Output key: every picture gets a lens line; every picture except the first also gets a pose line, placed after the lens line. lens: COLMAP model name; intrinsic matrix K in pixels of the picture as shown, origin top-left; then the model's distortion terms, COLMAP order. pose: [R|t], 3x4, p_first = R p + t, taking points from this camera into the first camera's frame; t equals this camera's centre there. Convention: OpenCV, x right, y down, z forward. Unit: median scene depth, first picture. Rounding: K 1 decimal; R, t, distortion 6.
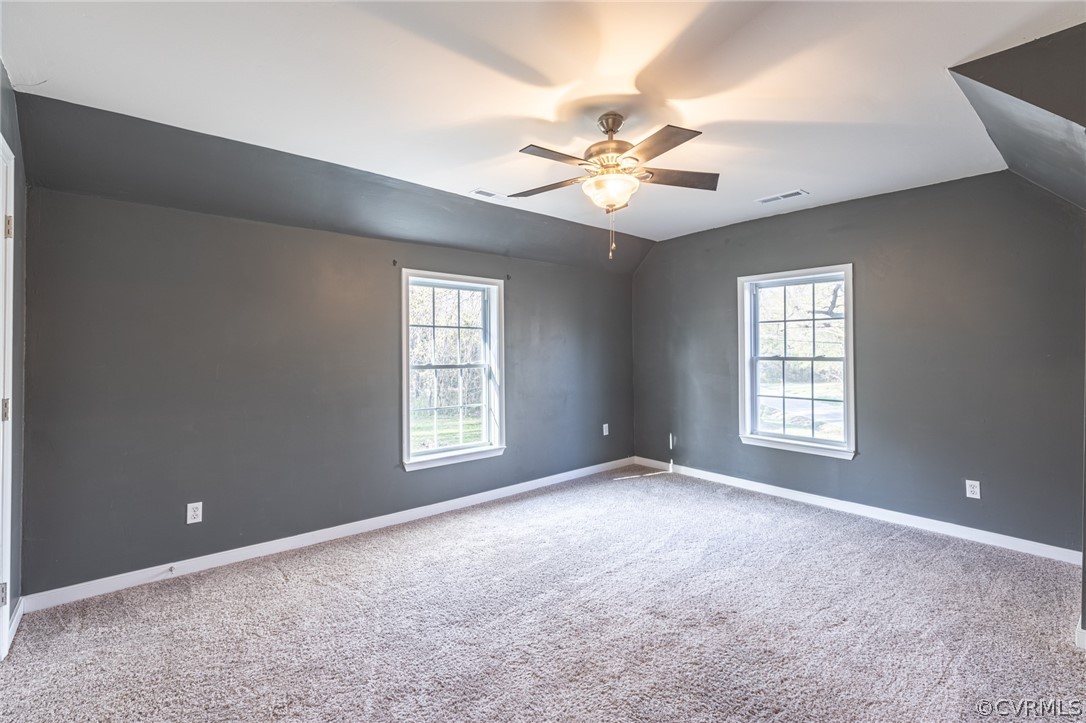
lens RADIAL K [[490.6, 0, 543.0], [0, 490.6, 354.9], [0, 0, 1]] dist [0.004808, 0.000326]
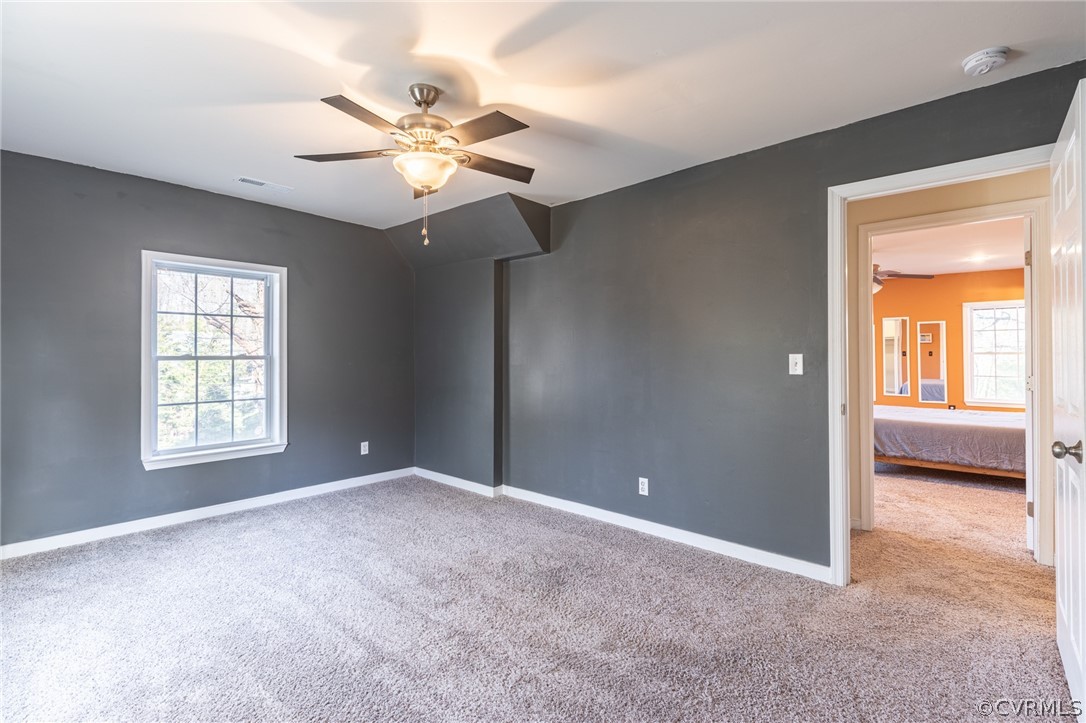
lens RADIAL K [[490.6, 0, 549.0], [0, 490.6, 355.1], [0, 0, 1]] dist [0.004808, 0.000326]
pose [[-0.141909, -0.004632, 0.989869, -0.539683], [0.005715, 0.999969, 0.005498, 0.001815], [-0.989863, 0.006437, -0.141878, 0.617479]]
